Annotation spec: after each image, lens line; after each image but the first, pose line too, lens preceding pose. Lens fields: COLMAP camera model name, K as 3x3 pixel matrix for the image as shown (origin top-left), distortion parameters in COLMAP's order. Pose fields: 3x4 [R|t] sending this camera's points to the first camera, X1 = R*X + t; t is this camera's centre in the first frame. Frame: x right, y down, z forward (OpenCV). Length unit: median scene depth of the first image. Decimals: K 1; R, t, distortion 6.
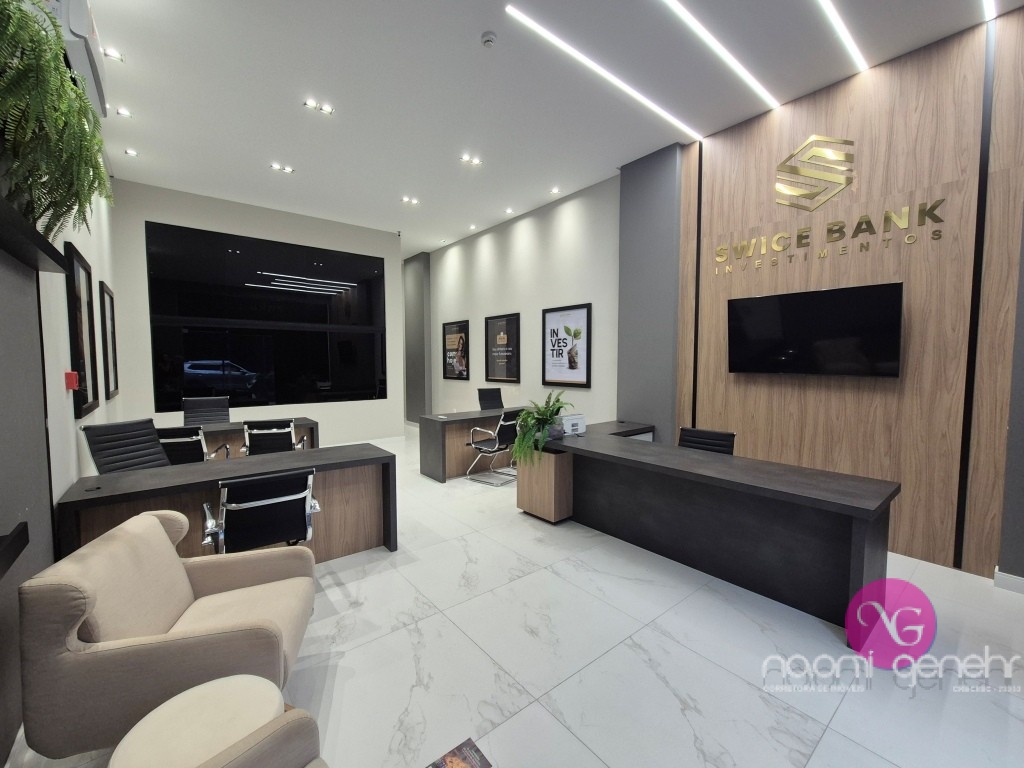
lens RADIAL K [[421.7, 0, 513.2], [0, 421.7, 384.2], [0, 0, 1]] dist [0.000271, 0.001143]
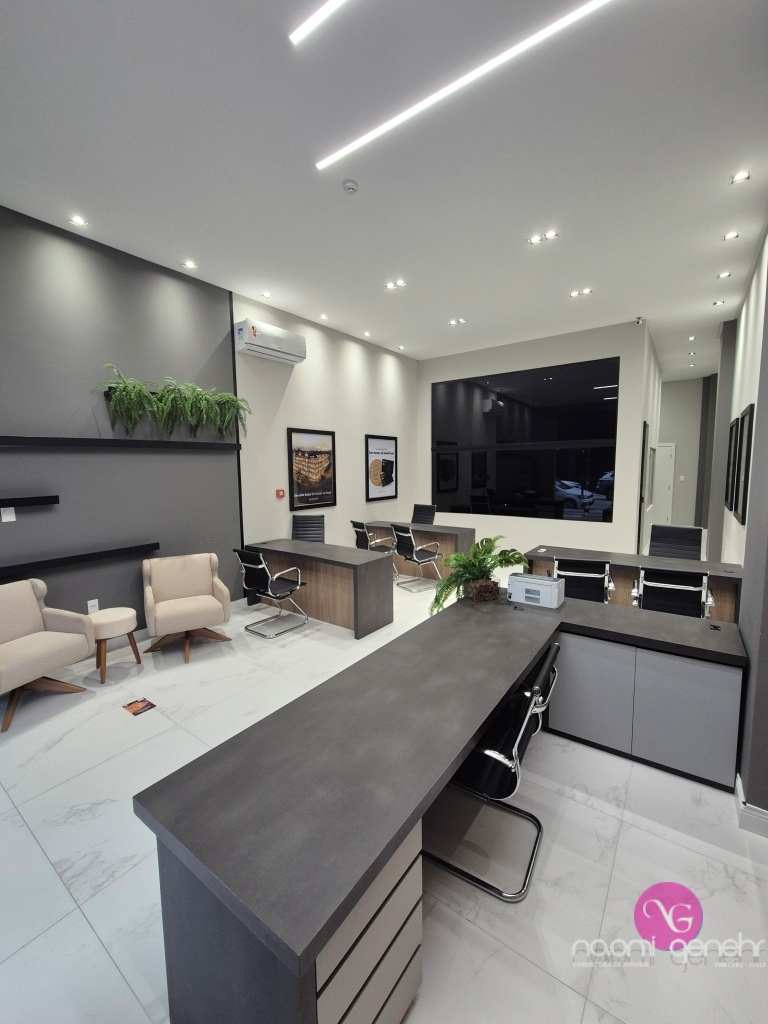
lens RADIAL K [[421.7, 0, 381.1], [0, 421.7, 508.5], [0, 0, 1]] dist [0.000271, 0.001143]
pose [[0.253781, 0.094811, -0.962604, 0.530673], [-0.043572, 0.995295, 0.086543, -0.063274], [0.966280, 0.019979, 0.256718, 0.421895]]
